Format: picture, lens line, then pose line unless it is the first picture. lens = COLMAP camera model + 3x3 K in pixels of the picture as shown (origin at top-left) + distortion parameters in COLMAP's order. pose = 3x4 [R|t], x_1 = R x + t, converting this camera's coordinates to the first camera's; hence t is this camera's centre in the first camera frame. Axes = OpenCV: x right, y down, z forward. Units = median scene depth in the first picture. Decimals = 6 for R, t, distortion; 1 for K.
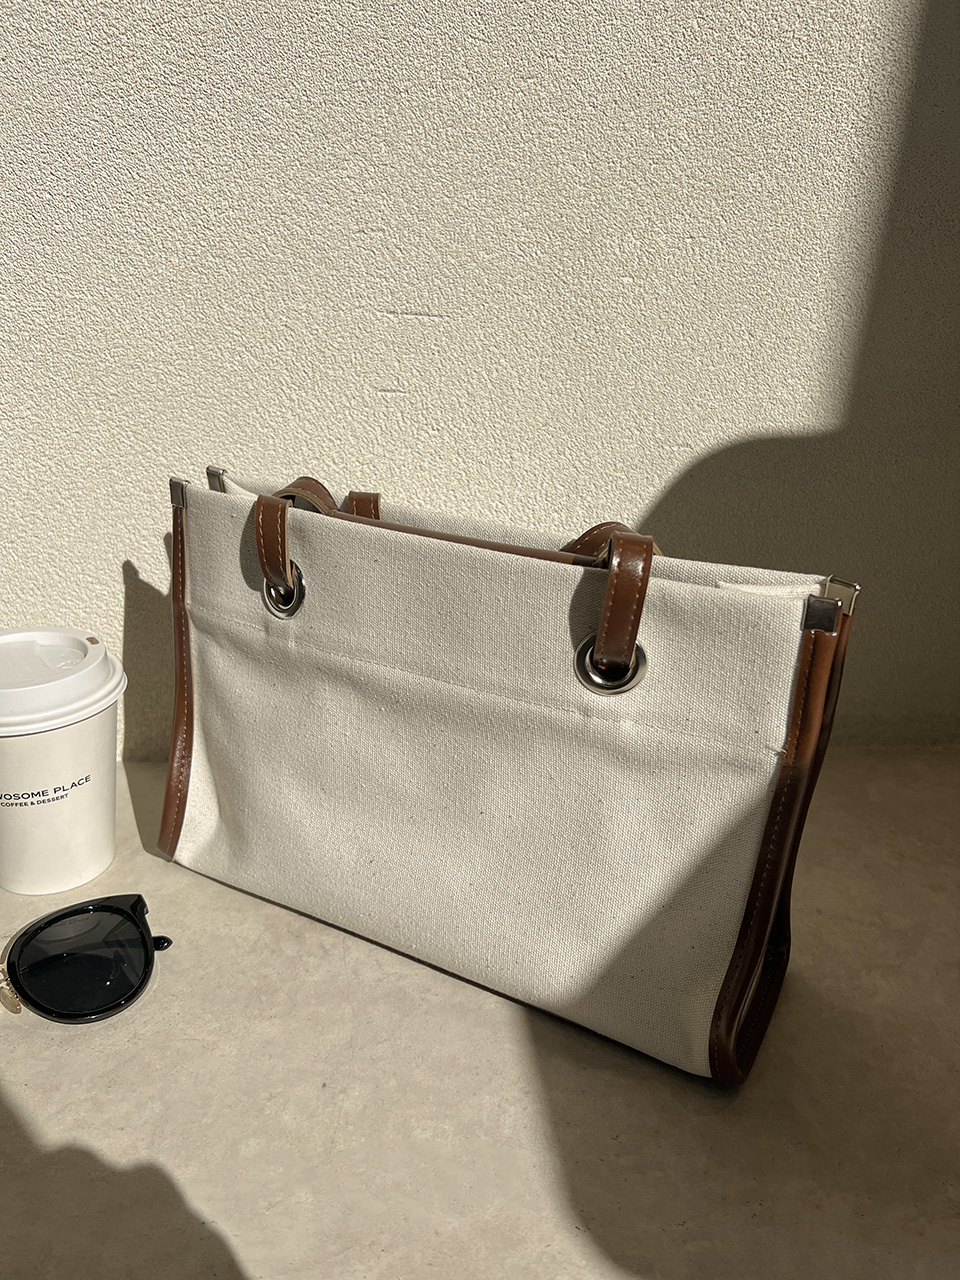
lens RADIAL K [[978.5, 0, 477.1], [0, 978.5, 653.1], [0, 0, 1]] dist [0.003544, -0.009092]
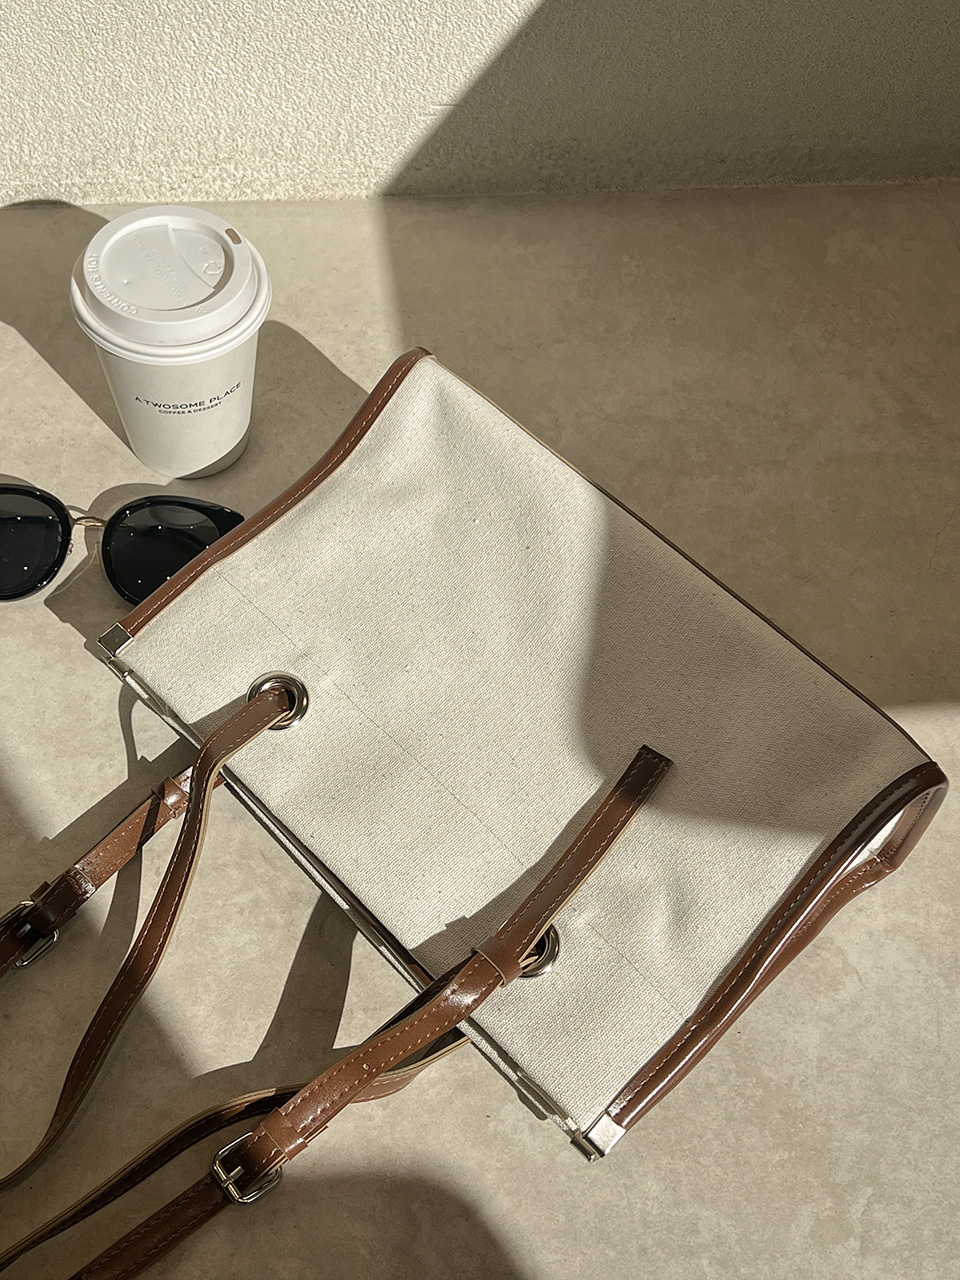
lens RADIAL K [[1643.0, 0, 472.2], [0, 1643.0, 643.7], [0, 0, 1]] dist [0.175303, -0.568479]
pose [[0.999549, 0.002324, 0.029941, 0.023640], [-0.018137, 0.841350, 0.540186, -0.453849], [-0.023935, -0.540485, 0.841013, -0.596528]]
